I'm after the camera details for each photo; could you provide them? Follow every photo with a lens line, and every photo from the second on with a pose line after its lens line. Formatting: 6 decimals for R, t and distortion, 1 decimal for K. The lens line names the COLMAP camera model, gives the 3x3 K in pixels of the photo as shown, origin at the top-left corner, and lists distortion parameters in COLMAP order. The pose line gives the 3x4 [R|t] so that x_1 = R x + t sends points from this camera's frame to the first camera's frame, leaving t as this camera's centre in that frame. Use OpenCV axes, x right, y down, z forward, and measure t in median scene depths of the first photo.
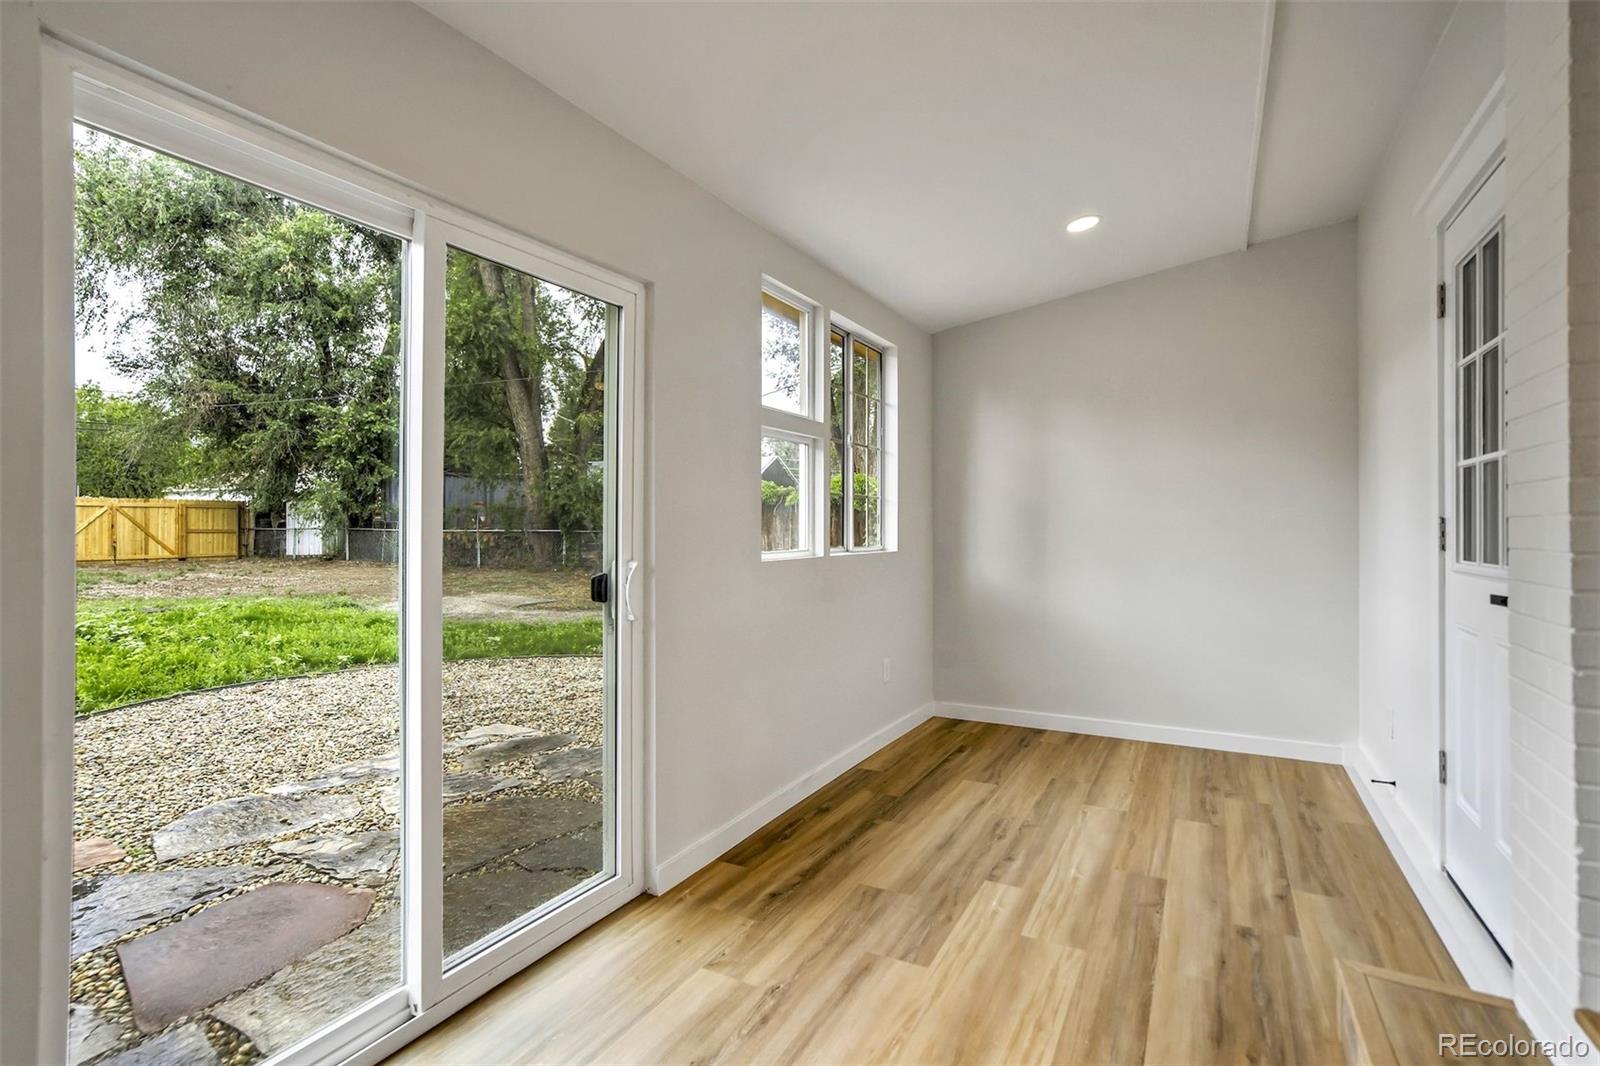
lens RADIAL K [[769.6, 0, 797.6], [0, 769.6, 536.4], [0, 0, 1]] dist [-0.041243, 0.021888]
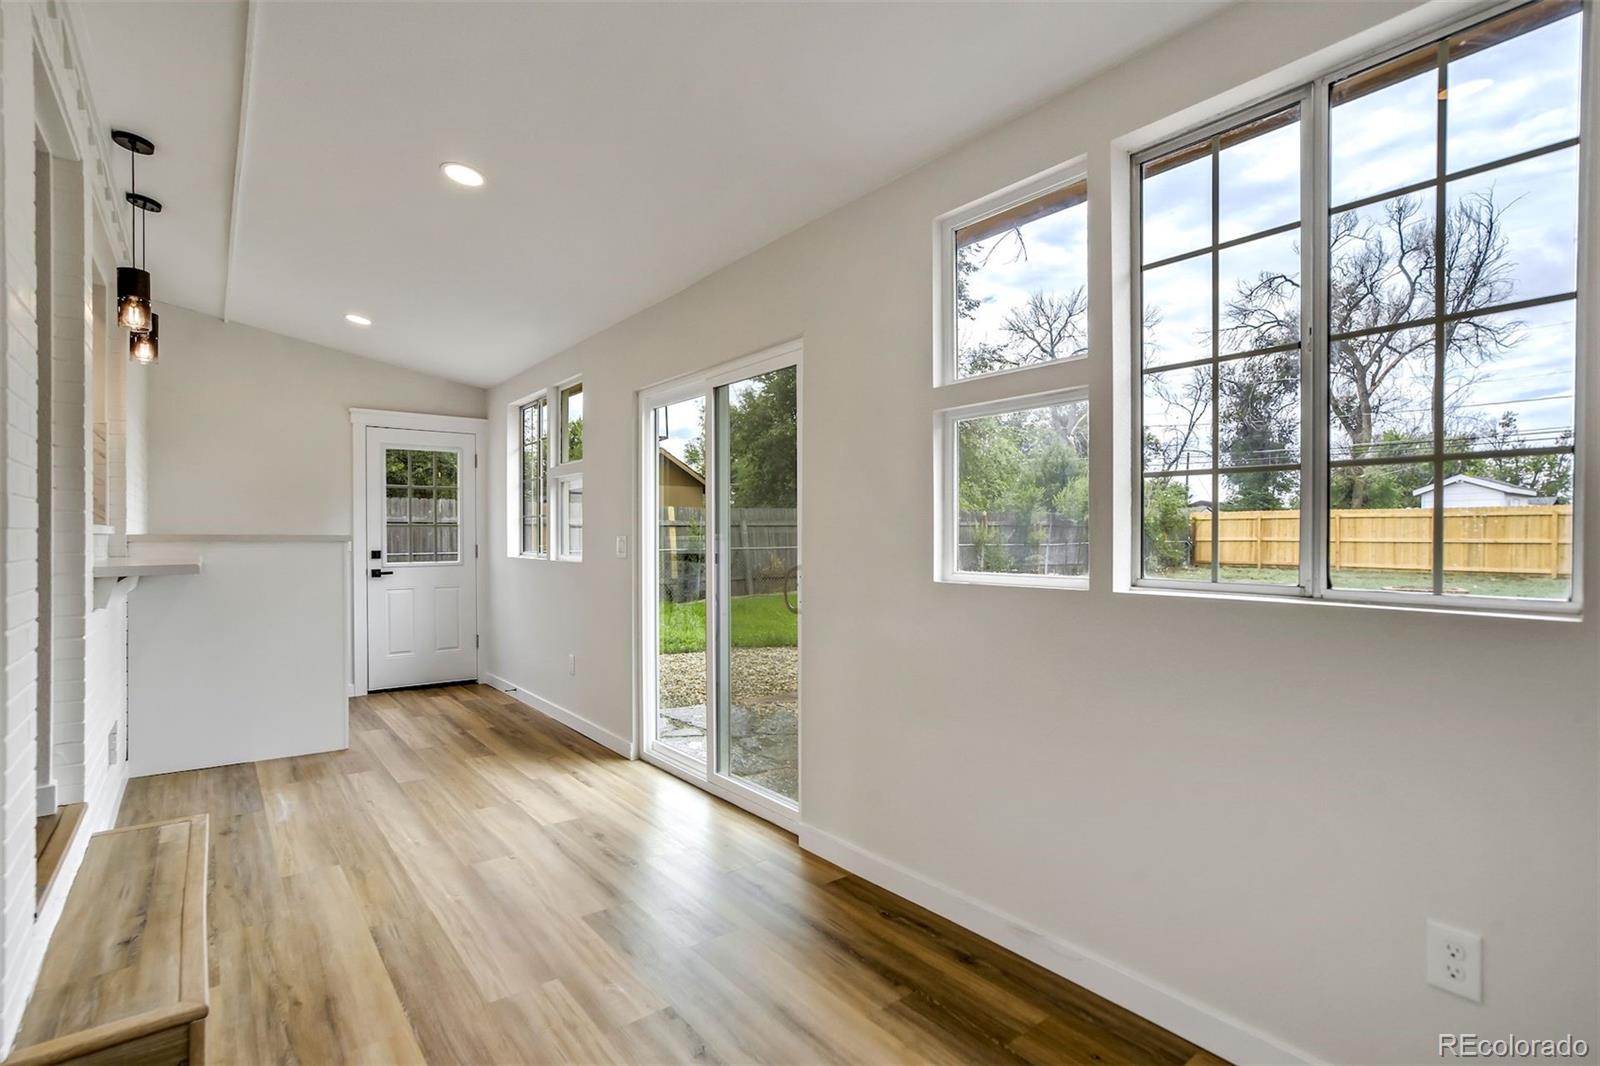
lens RADIAL K [[777.3, 0, 788.2], [0, 777.3, 540.7], [0, 0, 1]] dist [-0.024146, 0.000362]
pose [[-0.409615, 0.002707, -0.912255, 0.712897], [-0.013572, 0.999867, 0.009061, -0.011983], [0.912158, 0.016092, -0.409524, 1.130496]]
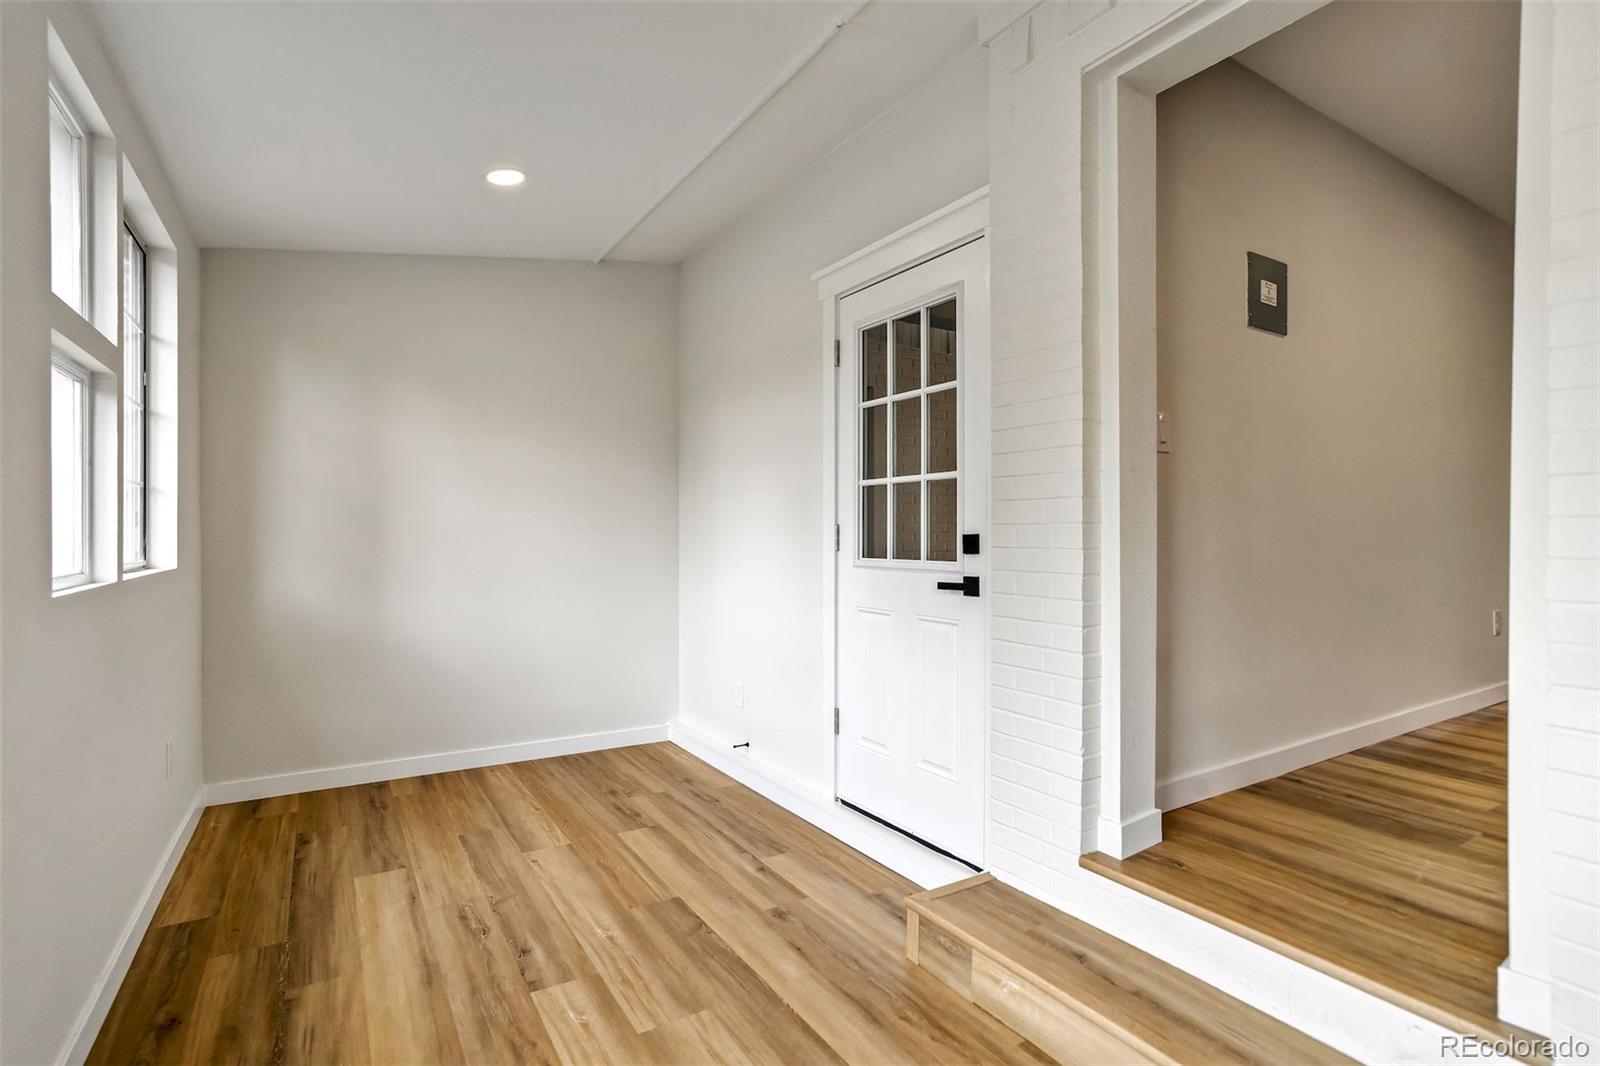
lens RADIAL K [[769.6, 0, 797.6], [0, 769.6, 536.4], [0, 0, 1]] dist [-0.041243, 0.021888]
pose [[0.486543, -0.003083, 0.873651, -0.228698], [0.006914, 0.999976, -0.000322, -0.003322], [-0.873629, 0.006197, 0.486553, 0.316349]]
